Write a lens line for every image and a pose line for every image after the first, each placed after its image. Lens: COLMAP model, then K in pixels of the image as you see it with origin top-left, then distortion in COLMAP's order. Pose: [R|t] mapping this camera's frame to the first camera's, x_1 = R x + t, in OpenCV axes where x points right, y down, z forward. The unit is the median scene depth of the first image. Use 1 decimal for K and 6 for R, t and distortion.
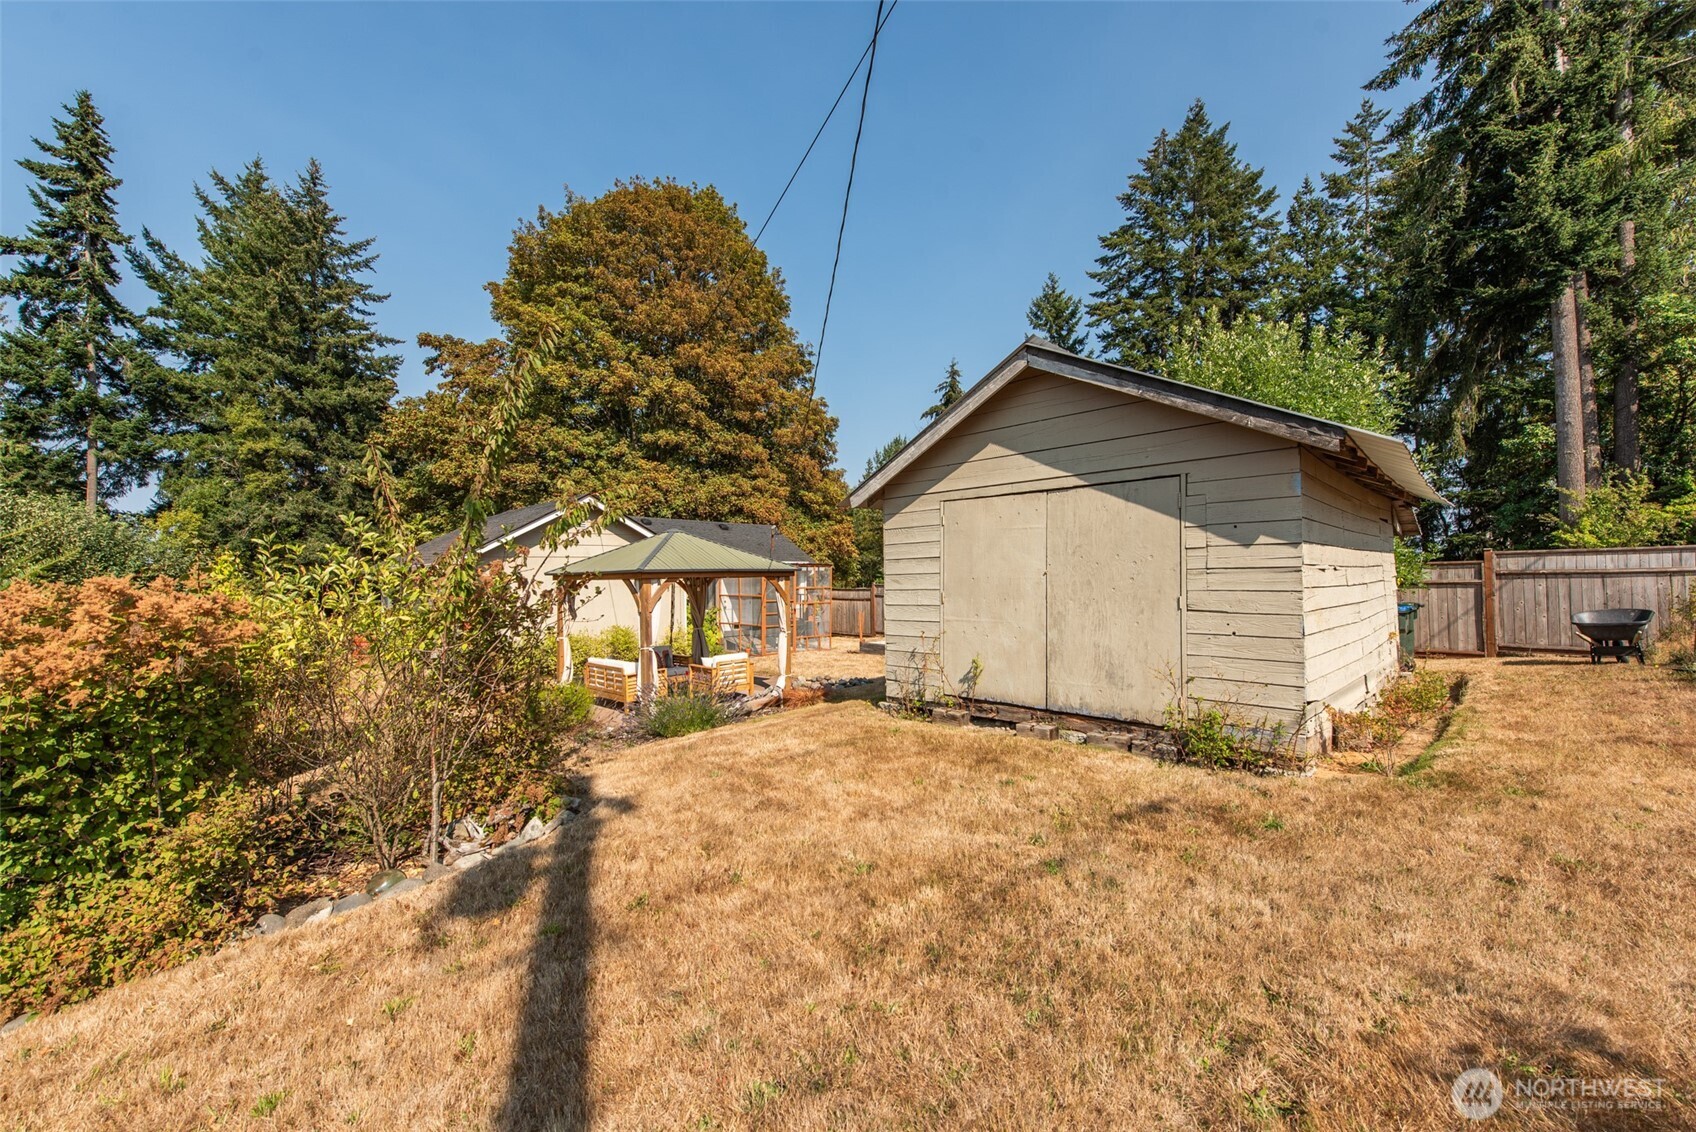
lens RADIAL K [[660.8, 0, 845.9], [0, 660.8, 570.9], [0, 0, 1]] dist [0.020052, -0.006035]
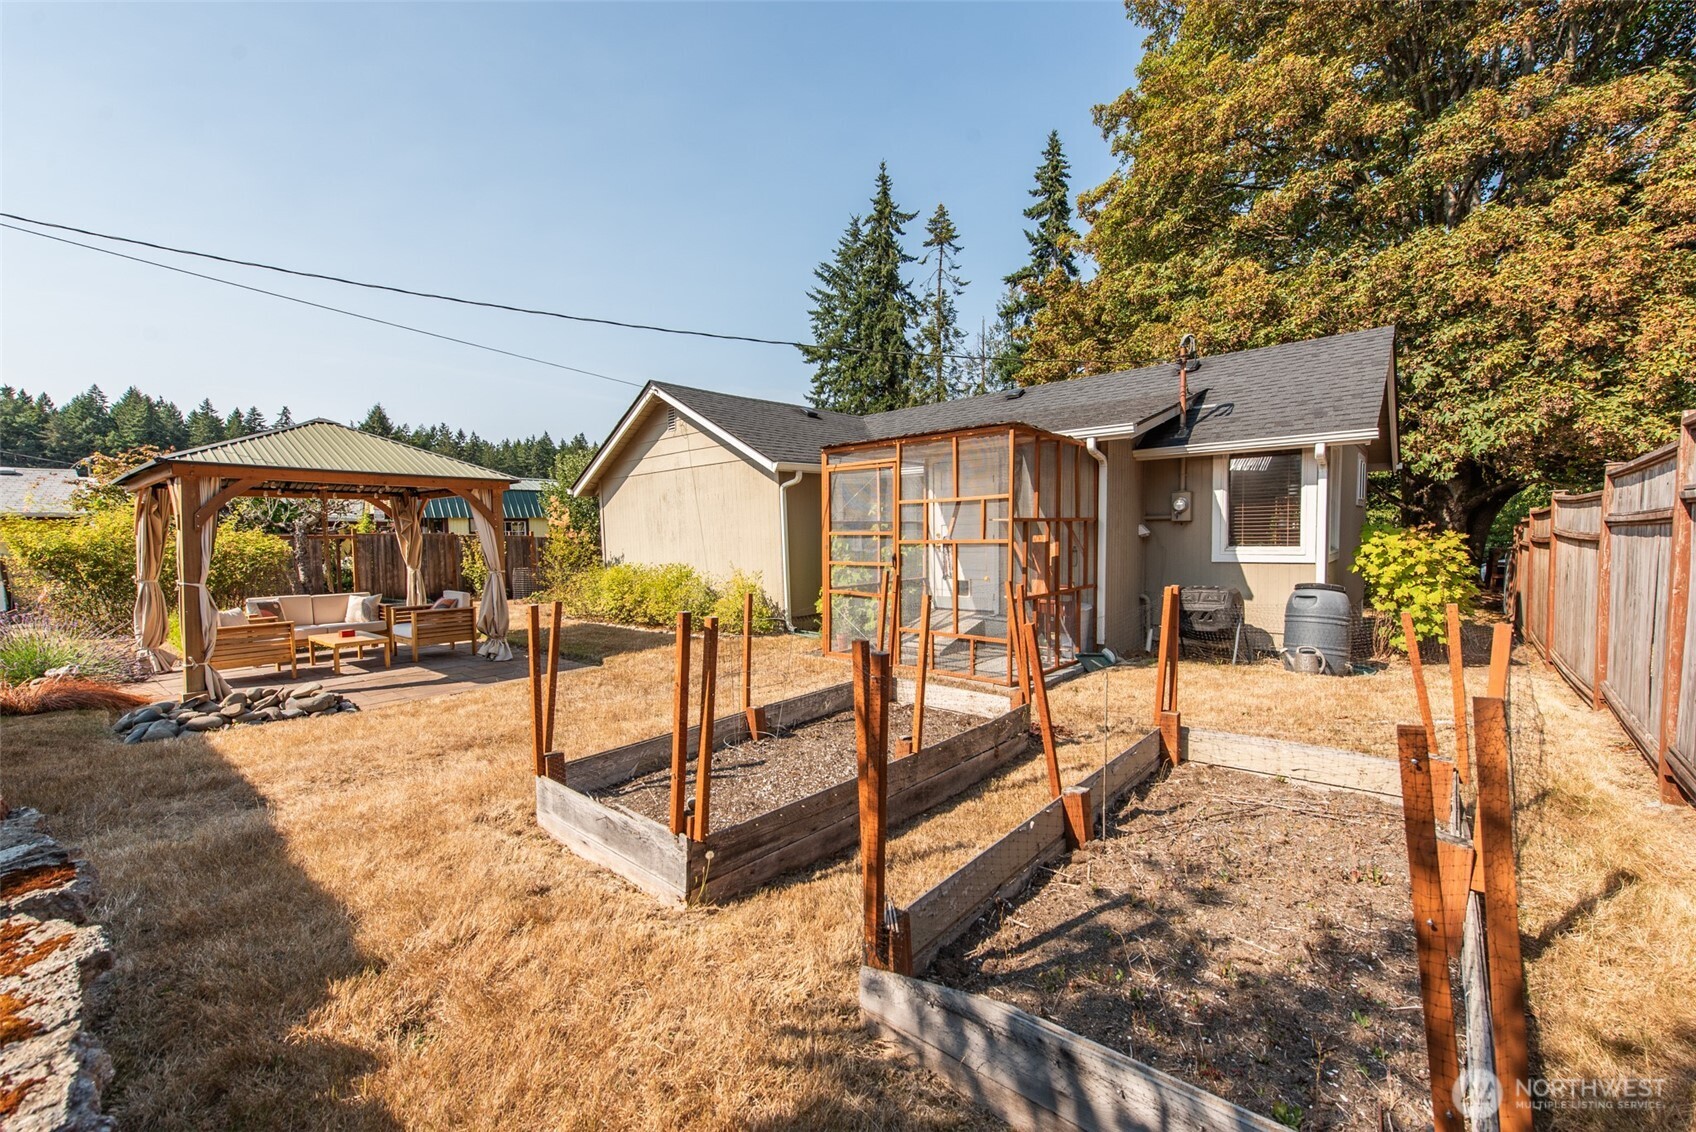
lens RADIAL K [[668.7, 0, 848.0], [0, 668.7, 566.0], [0, 0, 1]] dist [0.012291, -0.000116]
pose [[0.097920, 0.061580, -0.993287, 0.216511], [0.027012, 0.997552, 0.064507, 0.026476], [0.994828, -0.033147, 0.096017, 0.643069]]
